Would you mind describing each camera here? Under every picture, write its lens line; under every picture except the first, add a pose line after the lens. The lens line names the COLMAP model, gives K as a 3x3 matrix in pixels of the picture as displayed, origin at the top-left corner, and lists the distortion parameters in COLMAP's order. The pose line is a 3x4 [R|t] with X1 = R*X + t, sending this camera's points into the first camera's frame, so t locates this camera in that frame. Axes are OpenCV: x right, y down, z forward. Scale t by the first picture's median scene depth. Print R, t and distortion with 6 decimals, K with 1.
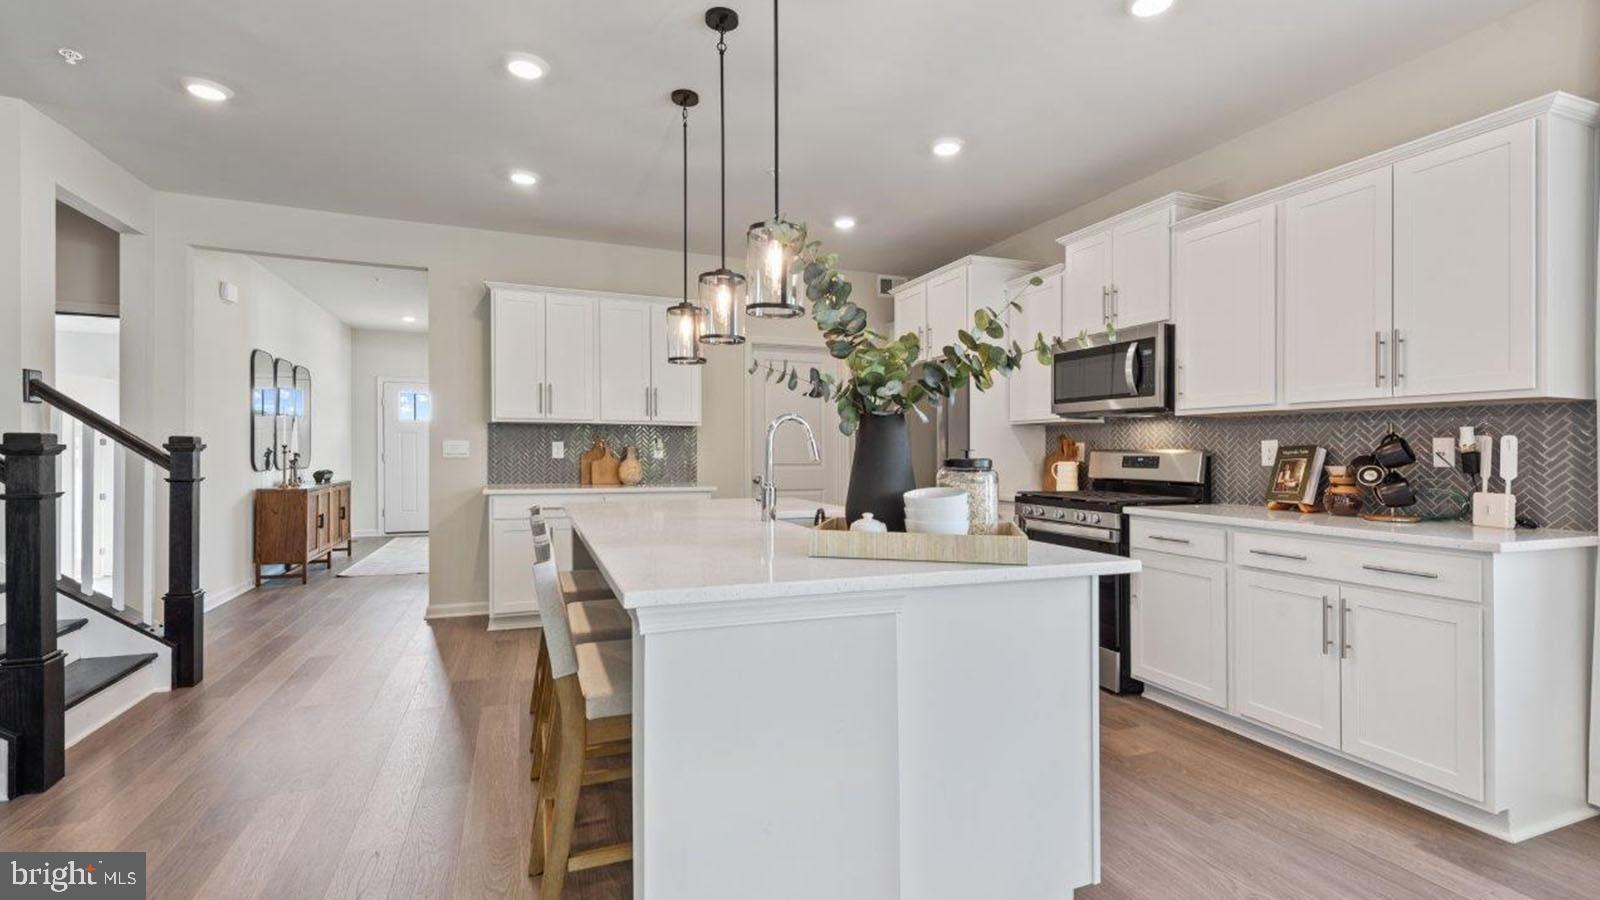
lens RADIAL K [[707.5, 0, 800.0], [0, 707.5, 450.0], [0, 0, 1]] dist [0.000692, 0.000062]
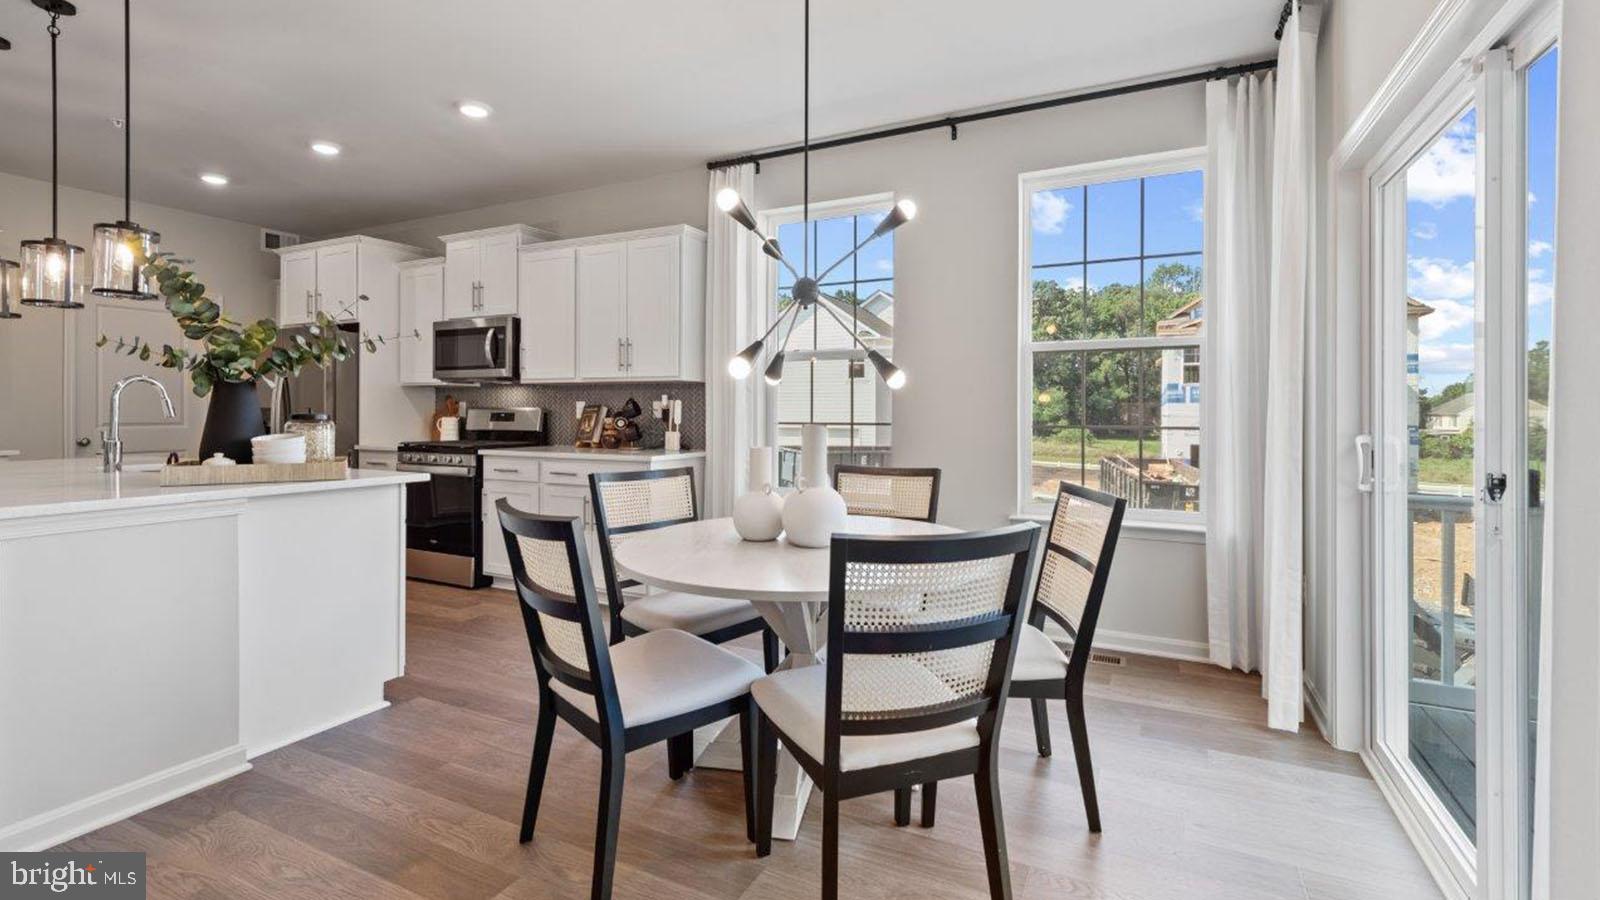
lens RADIAL K [[700.9, 0, 806.2], [0, 700.9, 405.5], [0, 0, 1]] dist [0.001085, -0.000047]
pose [[0.731986, 0.003316, 0.681312, 0.000566], [-0.001316, 0.999993, -0.003453, -0.000653], [-0.681318, 0.001631, 0.731985, -0.448277]]
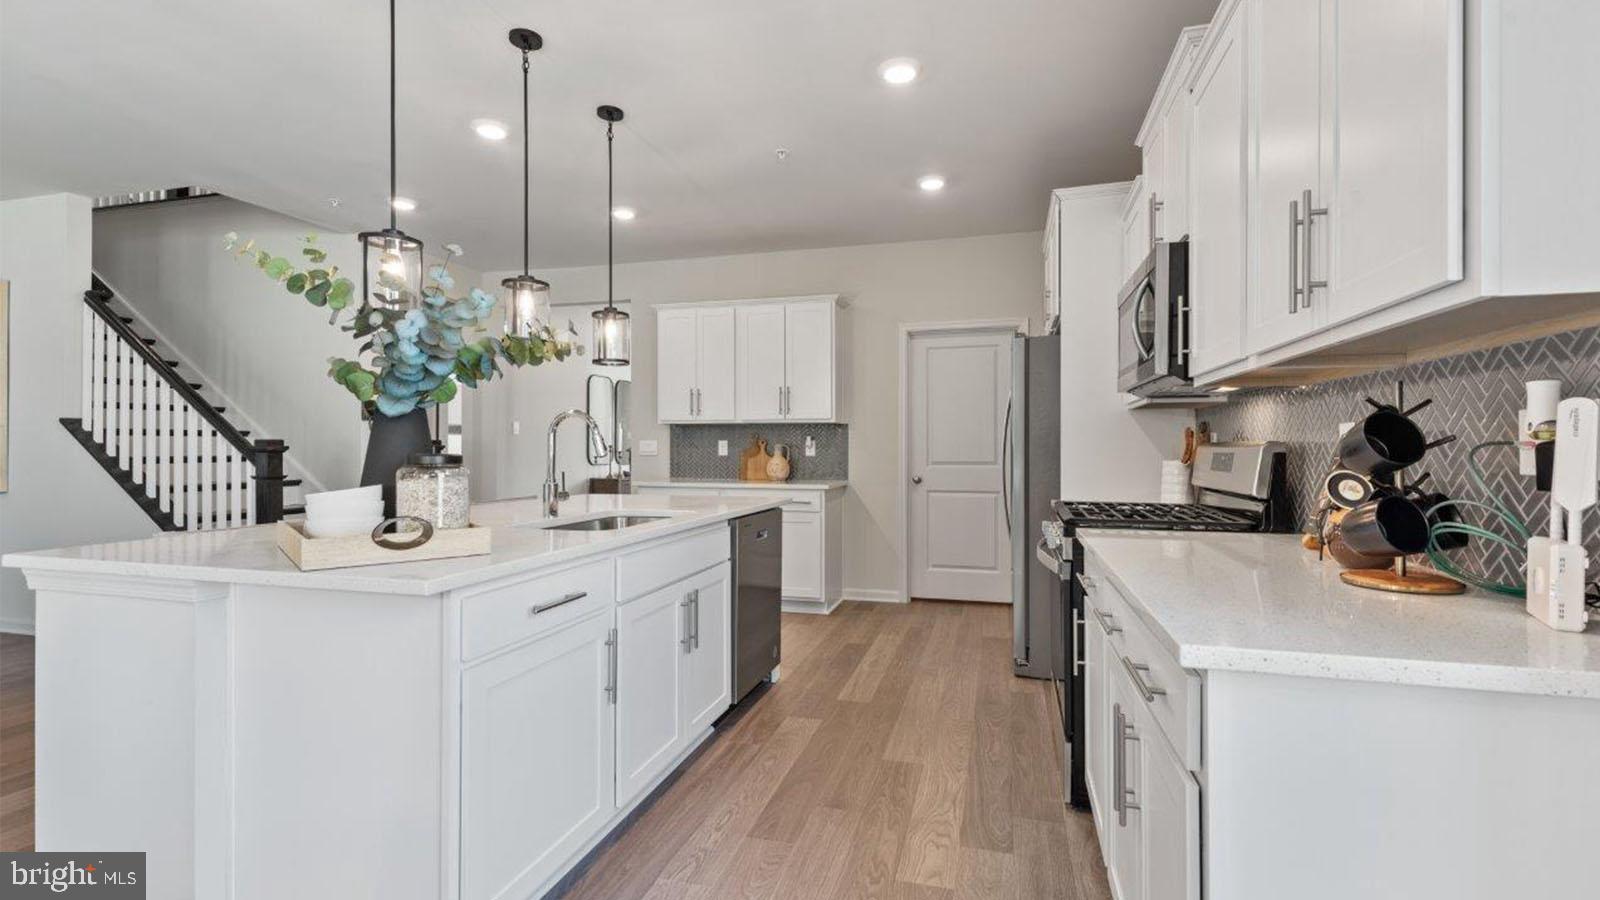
lens RADIAL K [[707.5, 0, 800.0], [0, 707.5, 450.0], [0, 0, 1]] dist [0.000692, 0.000062]
pose [[0.796834, -0.003688, -0.604187, 0.709501], [0.005064, 0.999987, 0.000574, 0.005037], [0.604177, -0.003517, 0.796843, 0.333608]]
